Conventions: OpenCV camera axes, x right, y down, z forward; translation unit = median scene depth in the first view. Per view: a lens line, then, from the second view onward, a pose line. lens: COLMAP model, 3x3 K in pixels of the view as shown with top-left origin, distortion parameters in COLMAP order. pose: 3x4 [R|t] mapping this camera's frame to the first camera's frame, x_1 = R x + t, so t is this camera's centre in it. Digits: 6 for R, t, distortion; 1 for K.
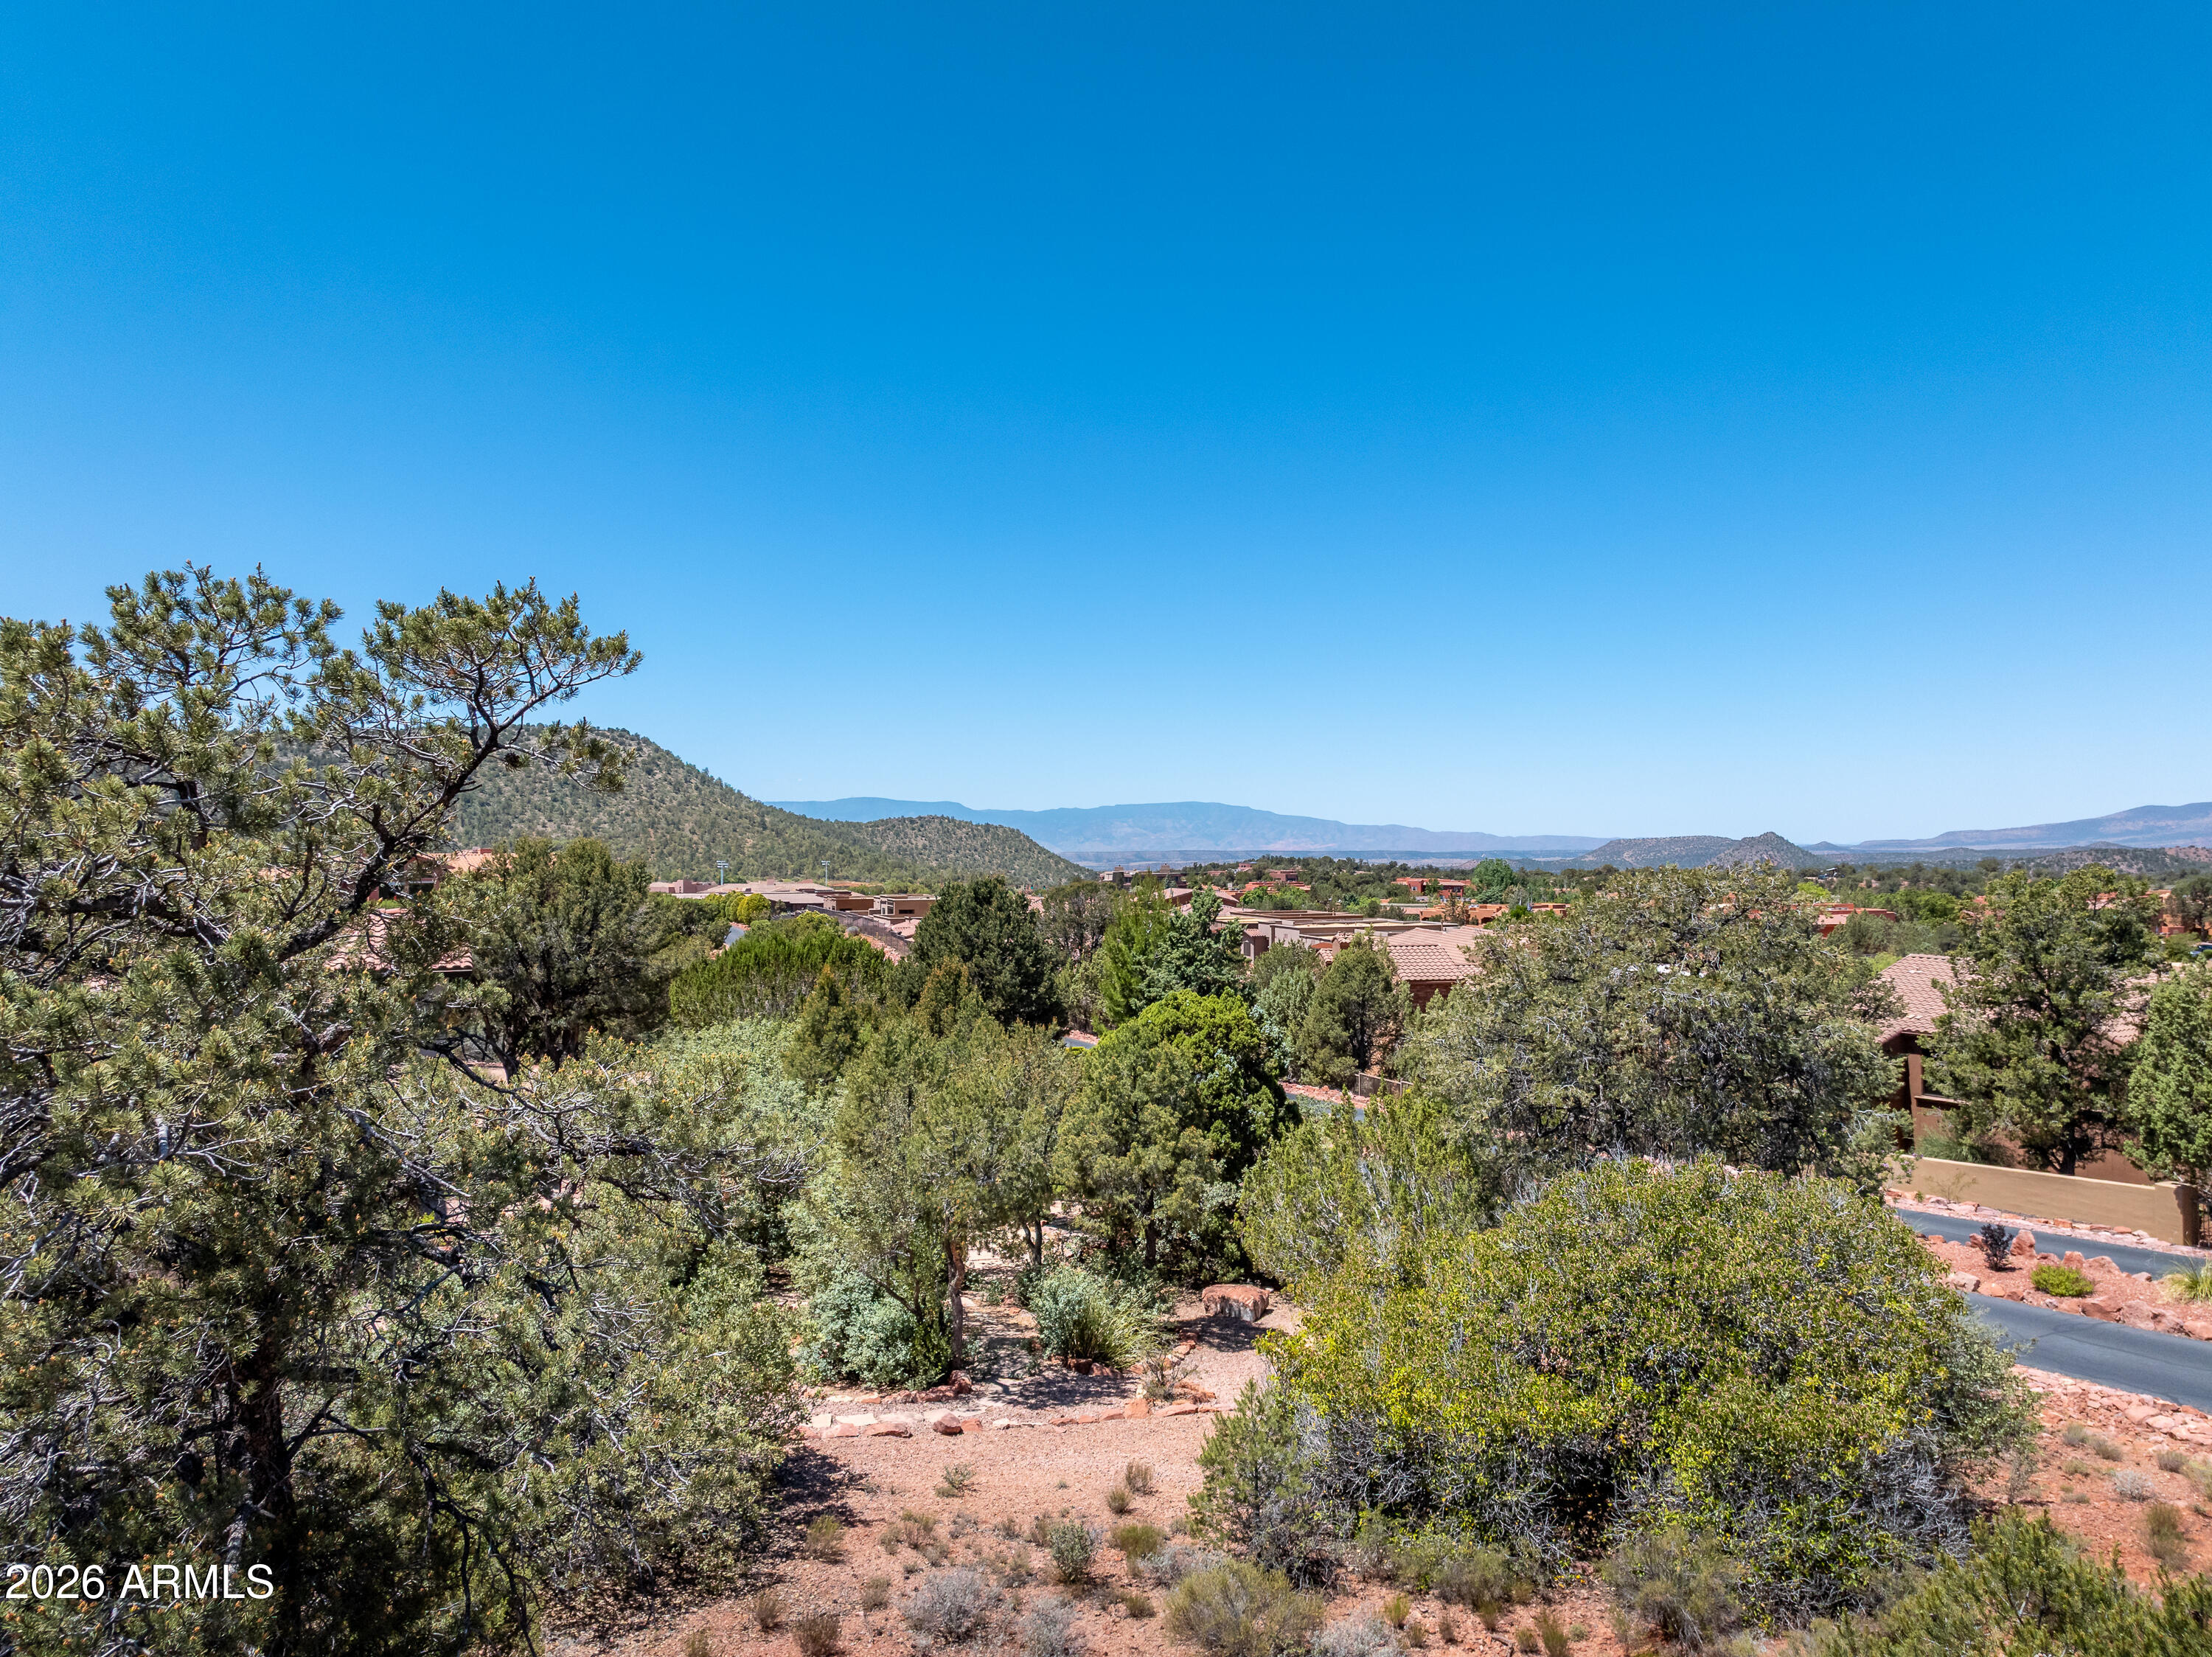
lens RADIAL K [[1536.2, 0, 1106.0], [0, 1536.2, 828.5], [0, 0, 1]] dist [-0.004094, 0.004695]
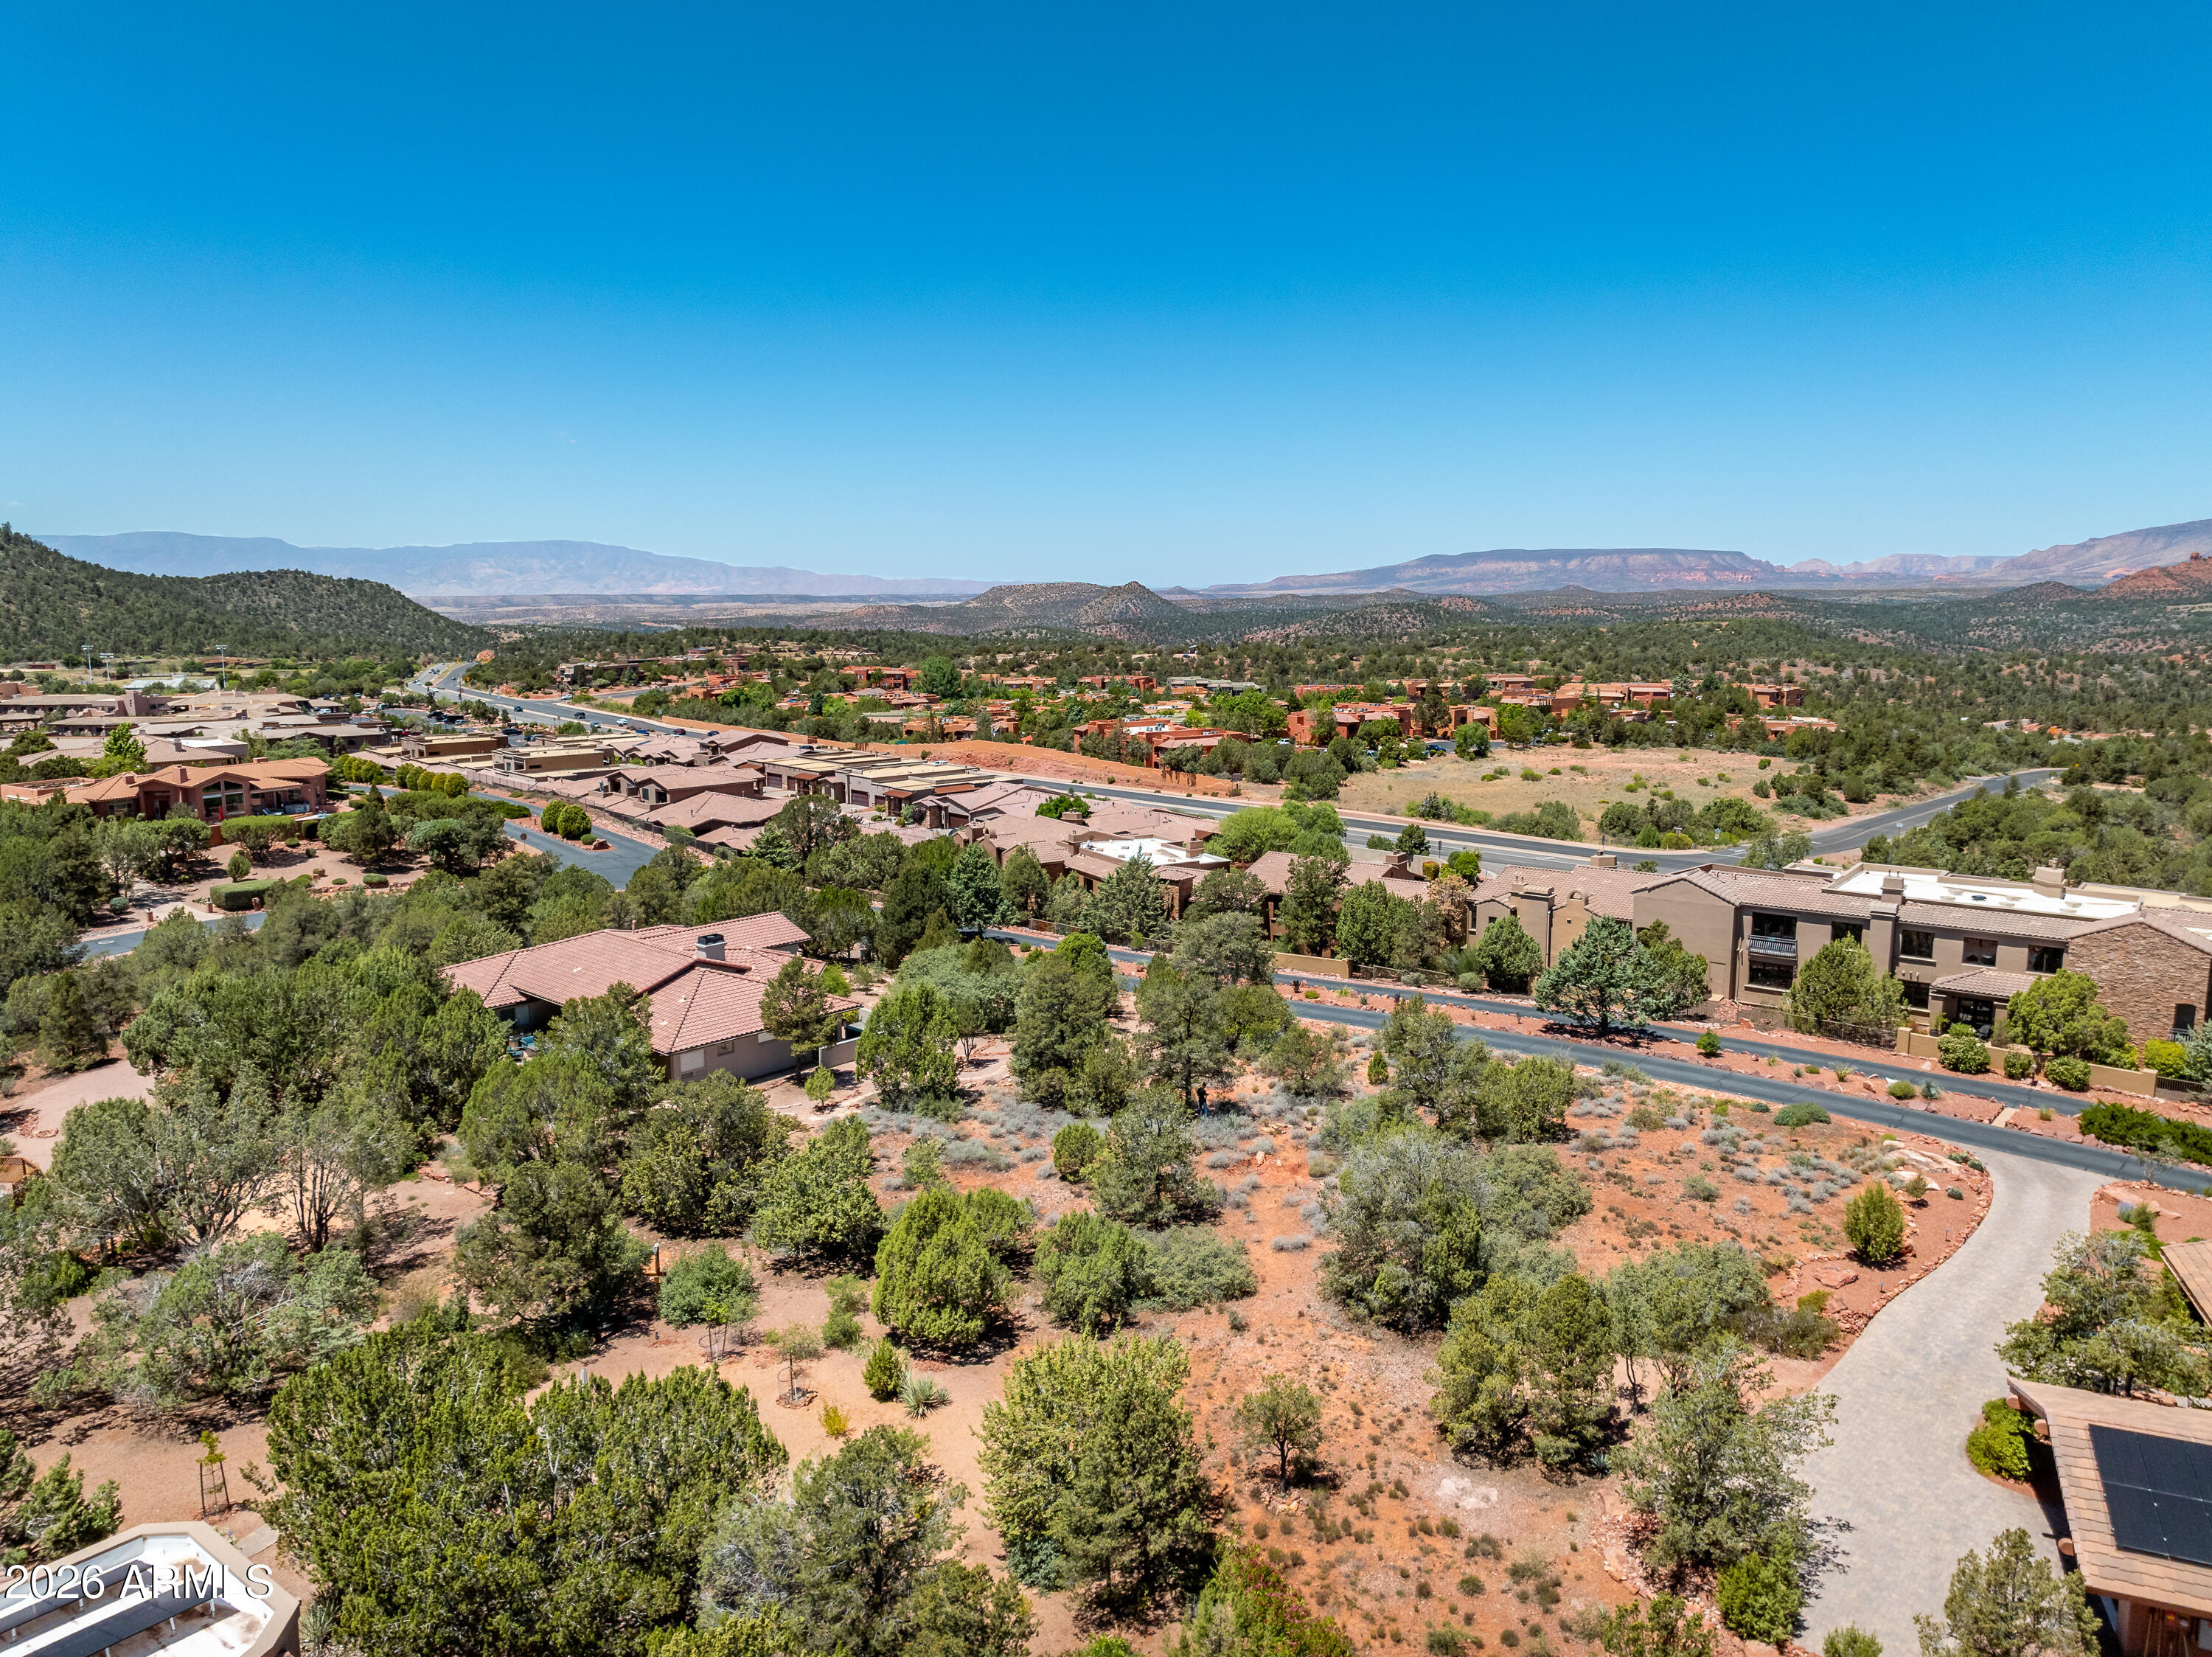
lens RADIAL K [[1542.1, 0, 1106.0], [0, 1542.1, 828.5], [0, 0, 1]] dist [-0.002678, -0.005160]
pose [[0.924319, -0.057702, 0.377232, -0.872814], [-0.005577, 0.986354, 0.164541, -0.510687], [-0.381579, -0.154192, 0.911385, -1.536186]]
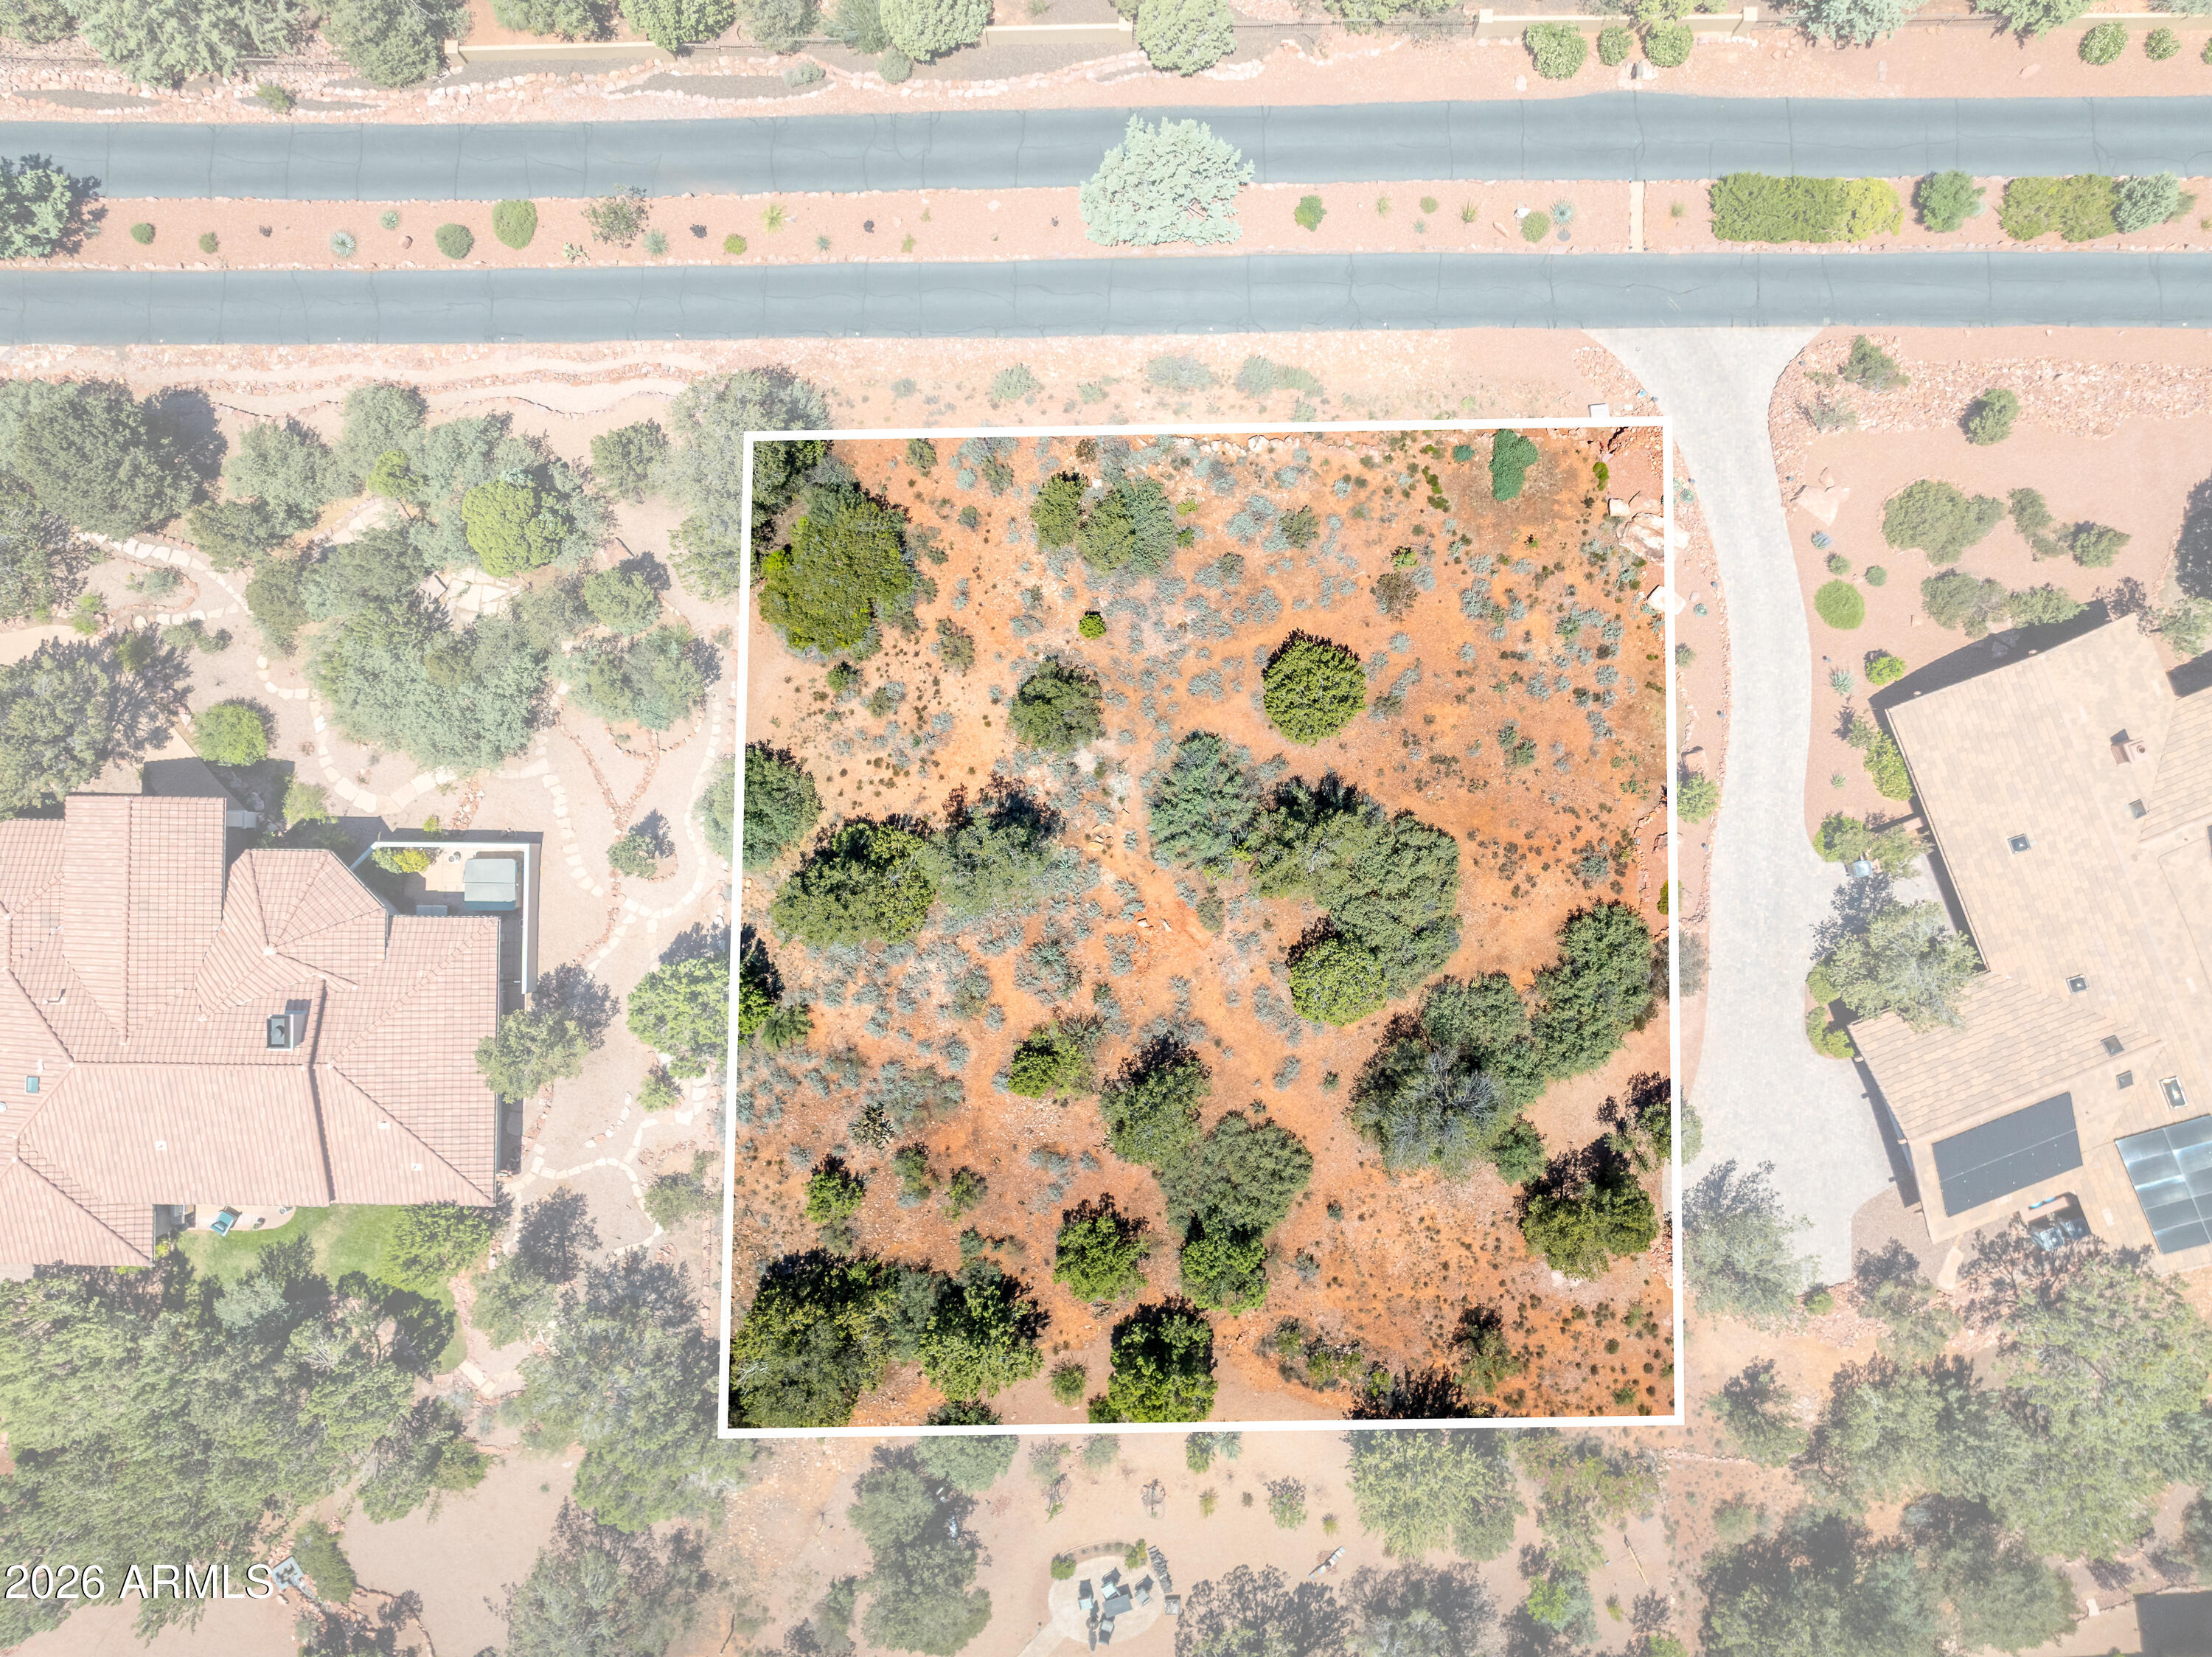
lens RADIAL K [[1545.9, 0, 1106.0], [0, 1545.9, 828.5], [0, 0, 1]] dist [0.000093, -0.000754]
pose [[0.428287, -0.903419, 0.020107, -0.025328], [-0.002147, 0.021233, 0.999772, -1.625070], [-0.903640, -0.428233, 0.007155, 0.012304]]
